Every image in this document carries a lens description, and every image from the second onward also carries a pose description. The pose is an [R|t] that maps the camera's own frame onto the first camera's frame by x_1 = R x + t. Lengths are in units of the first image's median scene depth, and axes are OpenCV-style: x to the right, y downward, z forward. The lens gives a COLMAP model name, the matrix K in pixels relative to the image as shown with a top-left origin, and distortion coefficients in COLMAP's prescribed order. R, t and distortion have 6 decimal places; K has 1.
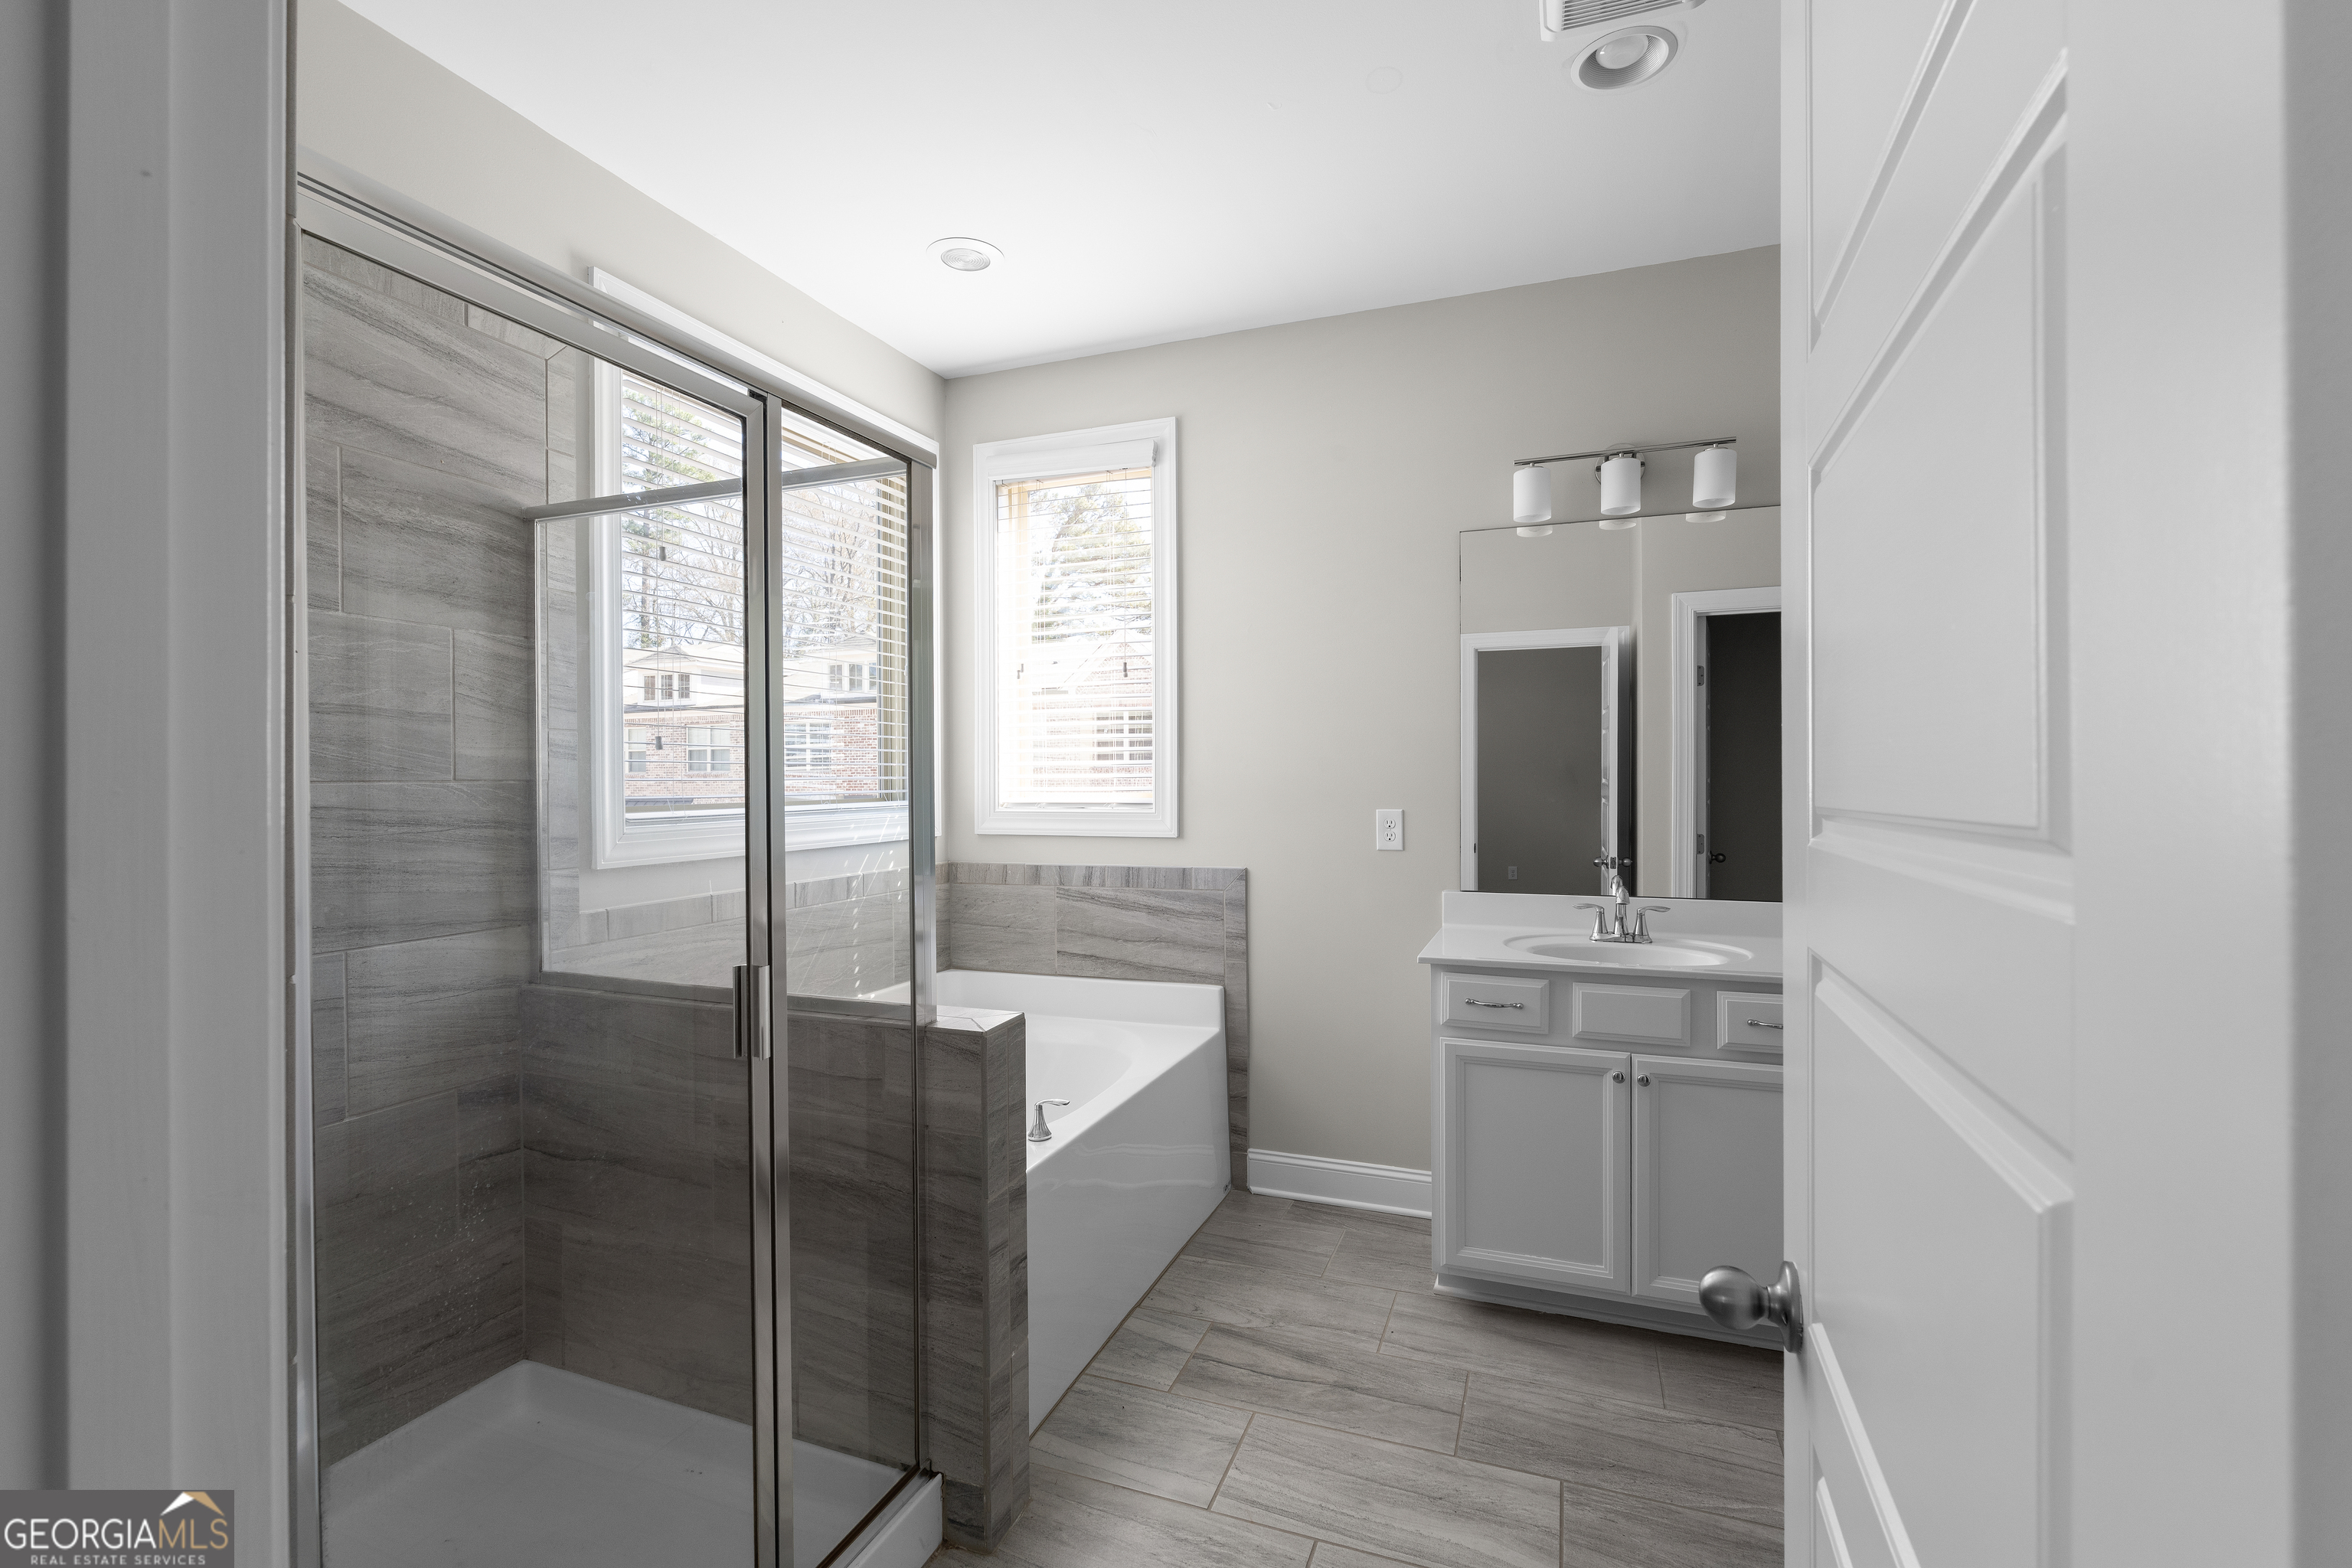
lens RADIAL K [[1043.5, 0, 1176.0], [0, 1043.5, 784.0], [0, 0, 1]] dist [0.000772, 0.000220]
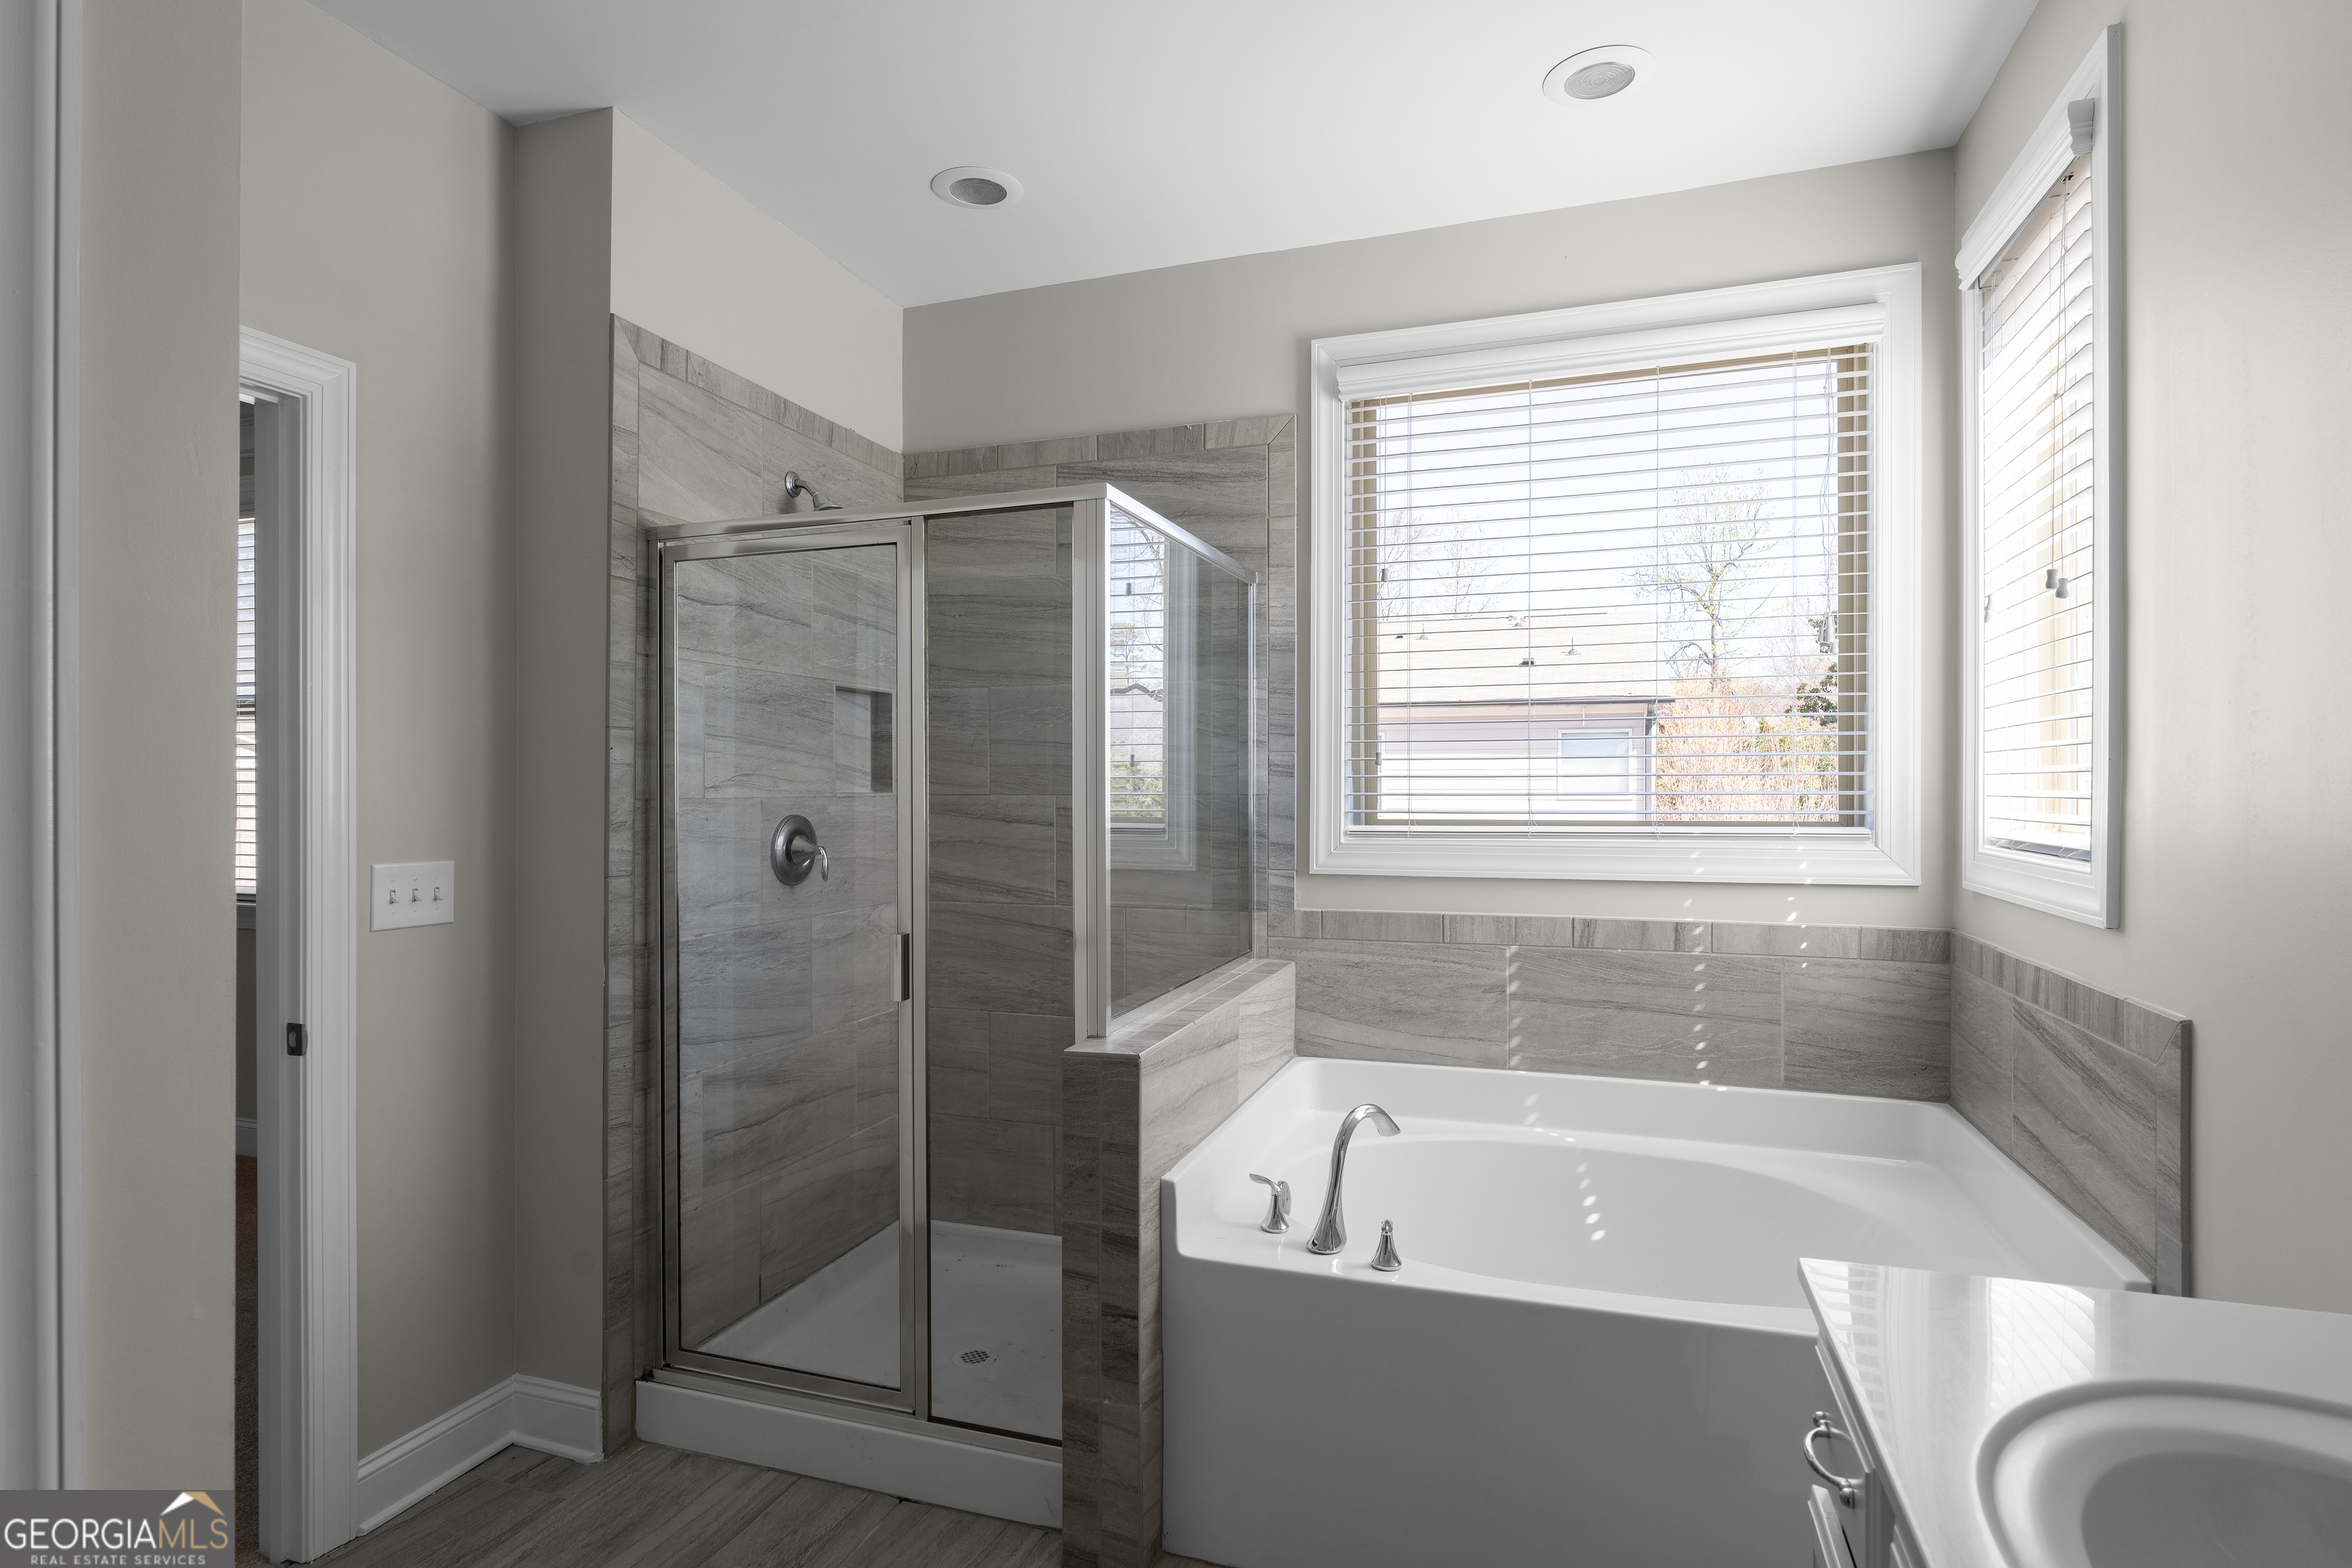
lens RADIAL K [[1214.7, 0, 1176.0], [0, 1214.7, 784.0], [0, 0, 1]] dist [-0.001035, -0.000205]
pose [[0.033581, 0.003361, -0.999430, 0.668679], [-0.005021, 0.999982, 0.003194, -0.016375], [0.999423, 0.004911, 0.033597, 0.716828]]
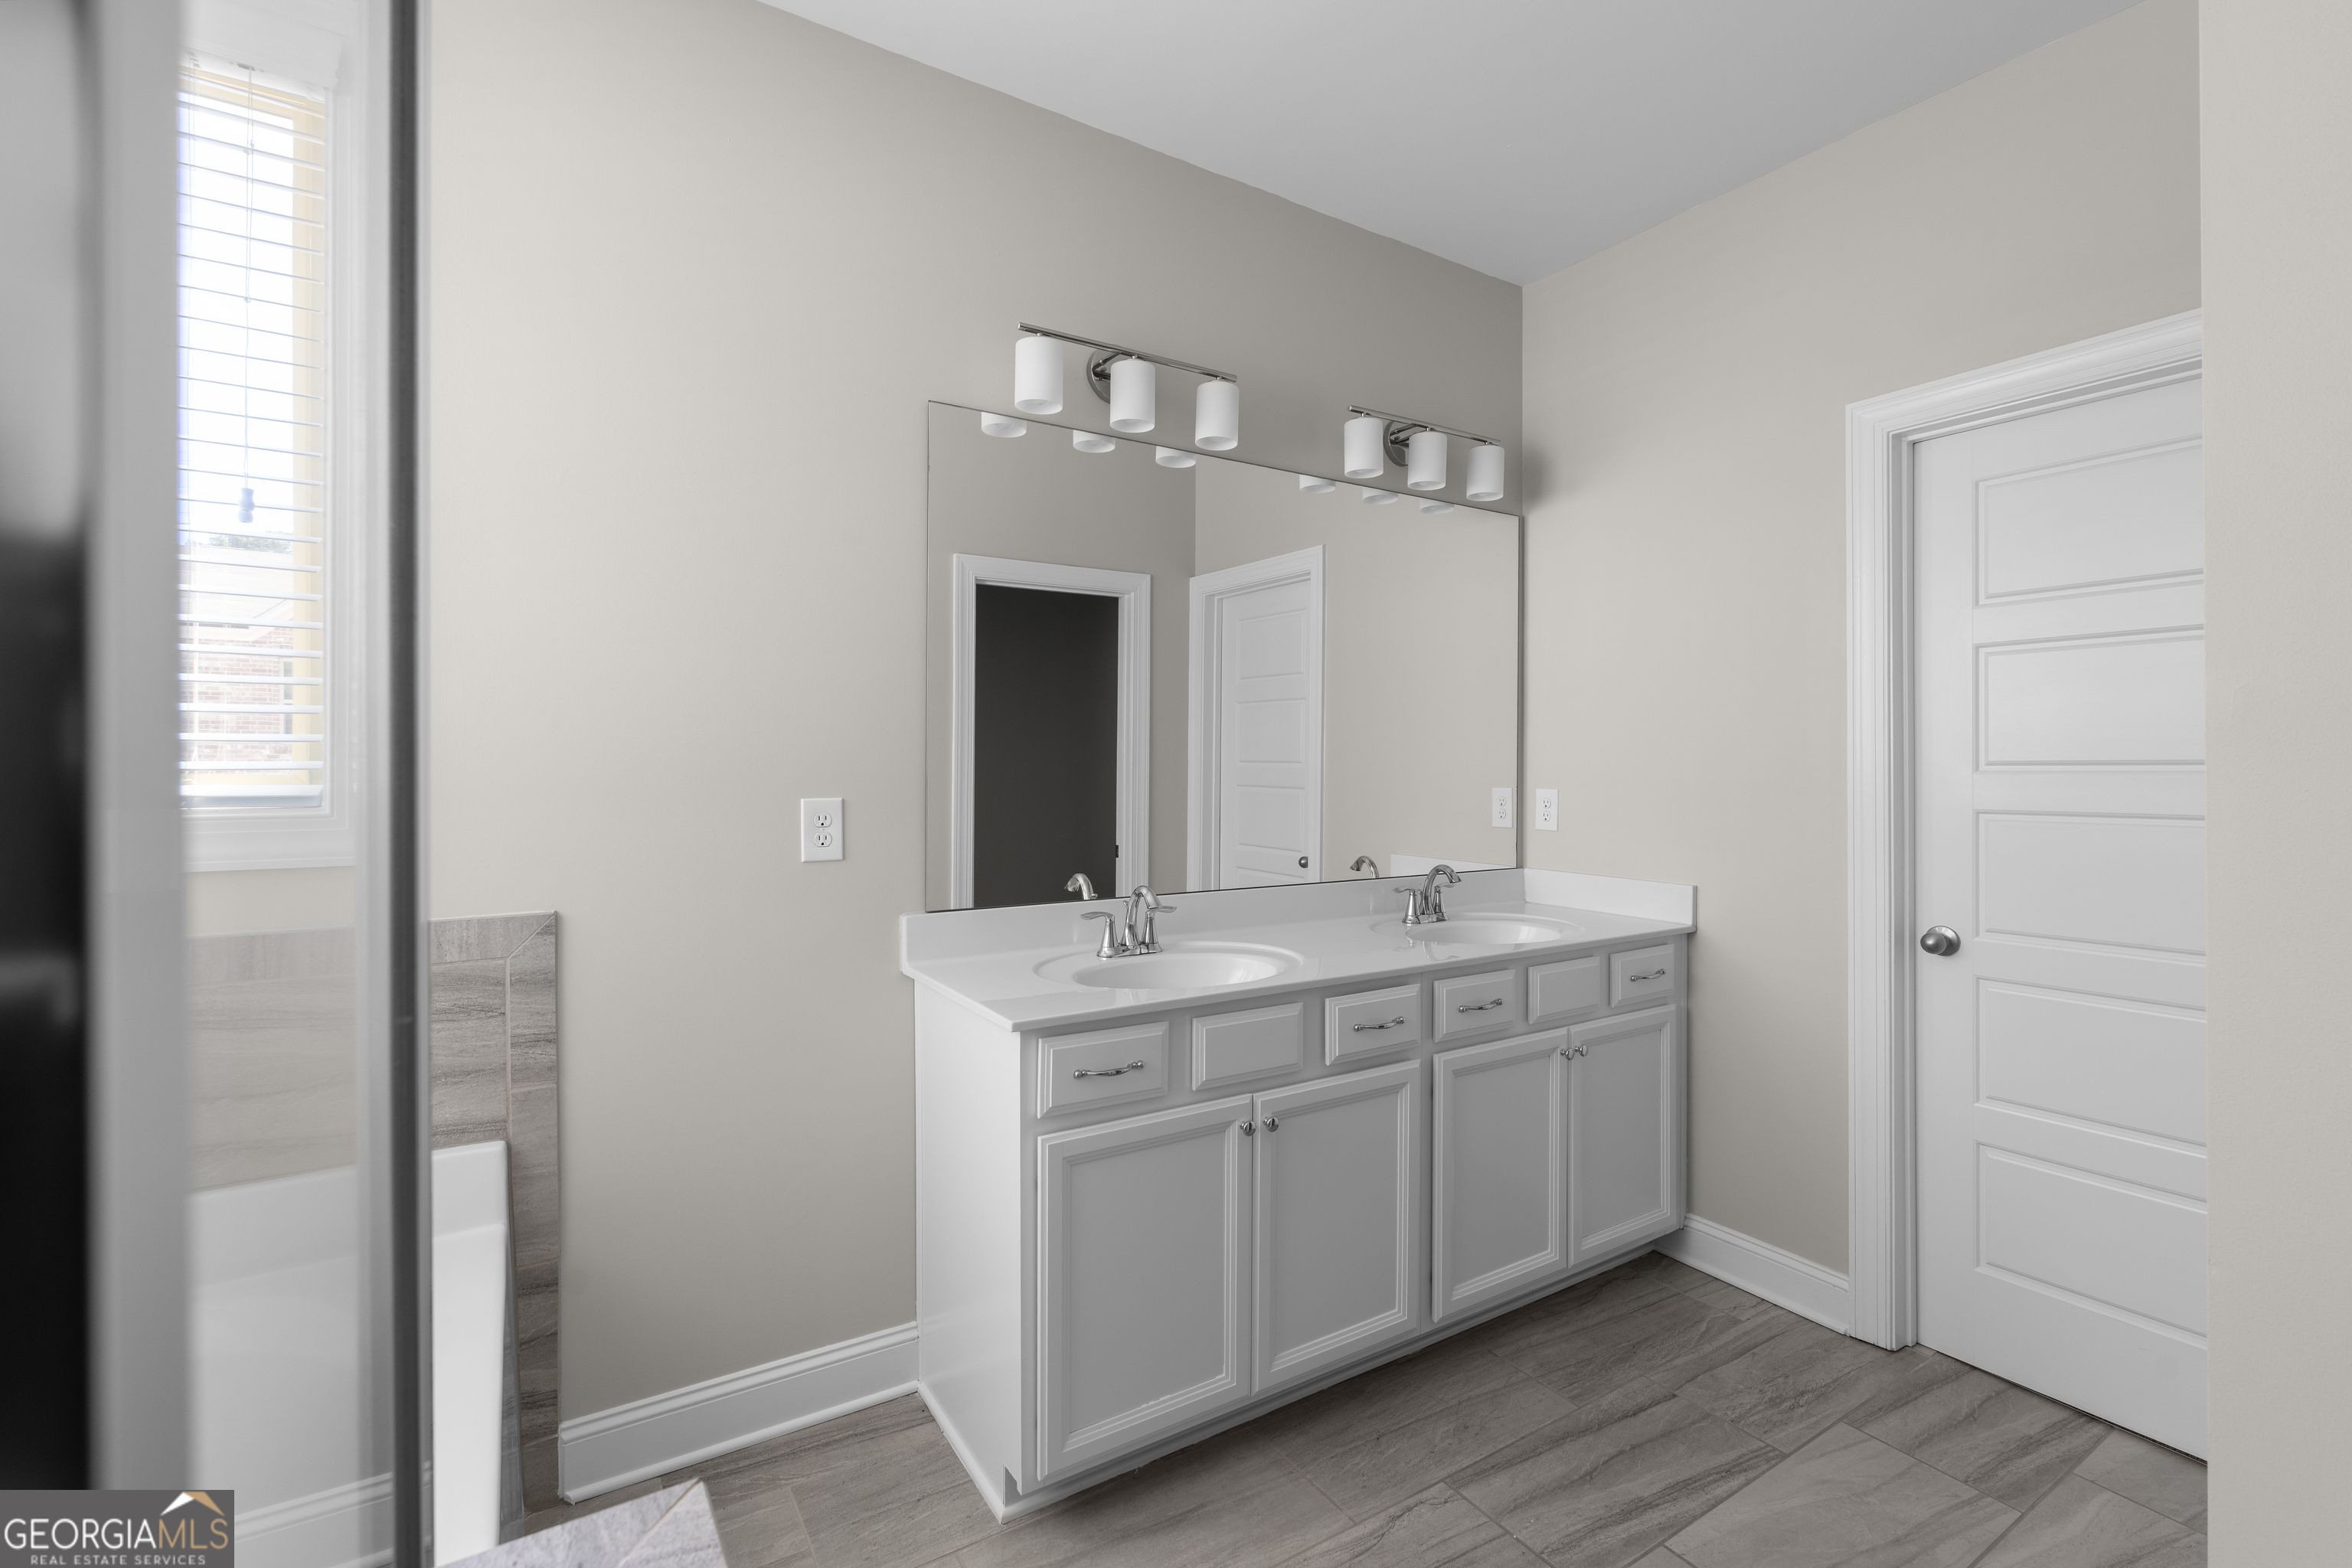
lens RADIAL K [[1043.4, 0, 1176.0], [0, 1043.4, 784.0], [0, 0, 1]] dist [0.001285, 0.000136]
pose [[0.593943, -0.003251, 0.804501, -0.219342], [-0.000356, 0.999991, 0.004304, 0.014853], [-0.804507, -0.002843, 0.593936, 0.517506]]
